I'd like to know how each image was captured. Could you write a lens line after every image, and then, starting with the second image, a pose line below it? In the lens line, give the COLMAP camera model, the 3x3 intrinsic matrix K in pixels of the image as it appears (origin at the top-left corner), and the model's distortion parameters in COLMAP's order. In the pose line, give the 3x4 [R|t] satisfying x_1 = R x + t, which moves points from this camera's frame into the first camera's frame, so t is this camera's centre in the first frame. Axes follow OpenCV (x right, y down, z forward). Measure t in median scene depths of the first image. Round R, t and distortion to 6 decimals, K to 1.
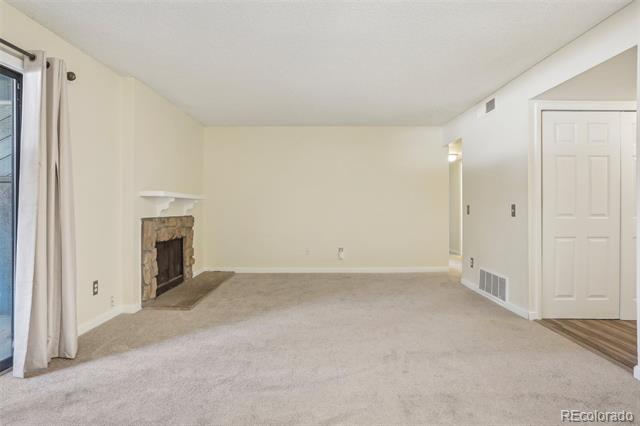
lens RADIAL K [[342.6, 0, 320.0], [0, 342.6, 213.0], [0, 0, 1]] dist [-0.005802, -0.000657]
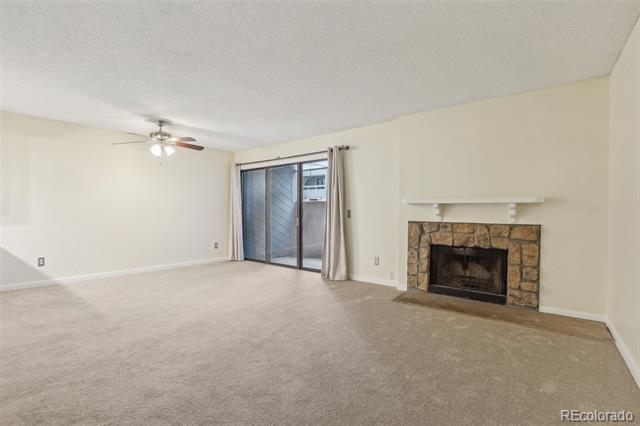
lens RADIAL K [[294.4, 0, 320.0], [0, 294.4, 213.0], [0, 0, 1]] dist [0.000558, 0.000591]
pose [[-0.602623, -0.000636, -0.798026, 0.543125], [-0.022055, 0.999631, 0.015859, -0.024689], [0.797721, 0.027157, -0.602414, 1.365141]]
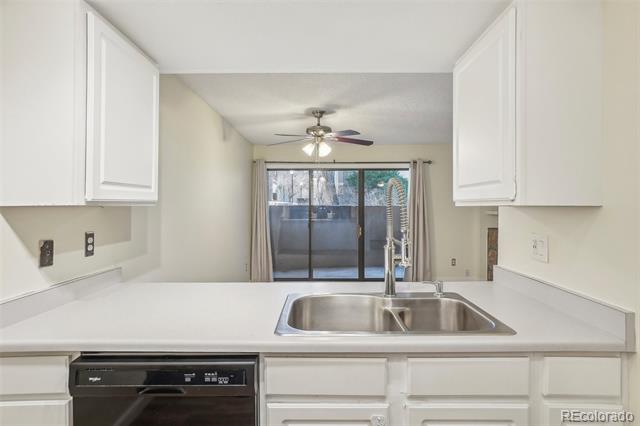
lens RADIAL K [[328.5, 0, 320.0], [0, 328.5, 213.0], [0, 0, 1]] dist [0.002075, 0.000364]
pose [[0.014065, 0.017553, -0.999747, 0.990070], [-0.016455, 0.999715, 0.017321, -0.064758], [0.999766, 0.016207, 0.014350, 0.161754]]
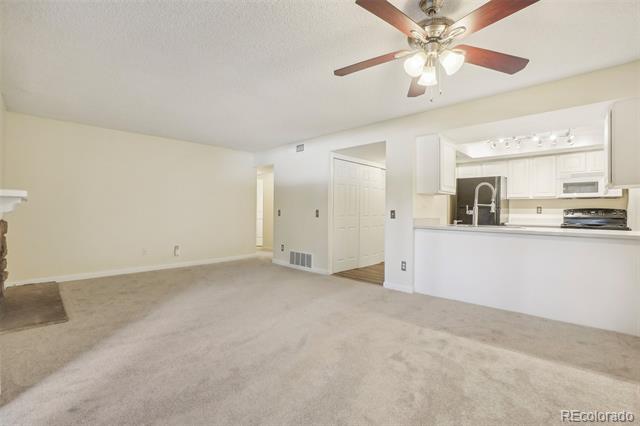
lens RADIAL K [[294.4, 0, 320.0], [0, 294.4, 213.0], [0, 0, 1]] dist [0.000558, 0.000591]
pose [[0.684003, 0.008521, 0.729429, -0.481929], [0.002110, 0.999904, -0.013659, 0.011395], [-0.729476, 0.010882, 0.683920, -0.013150]]
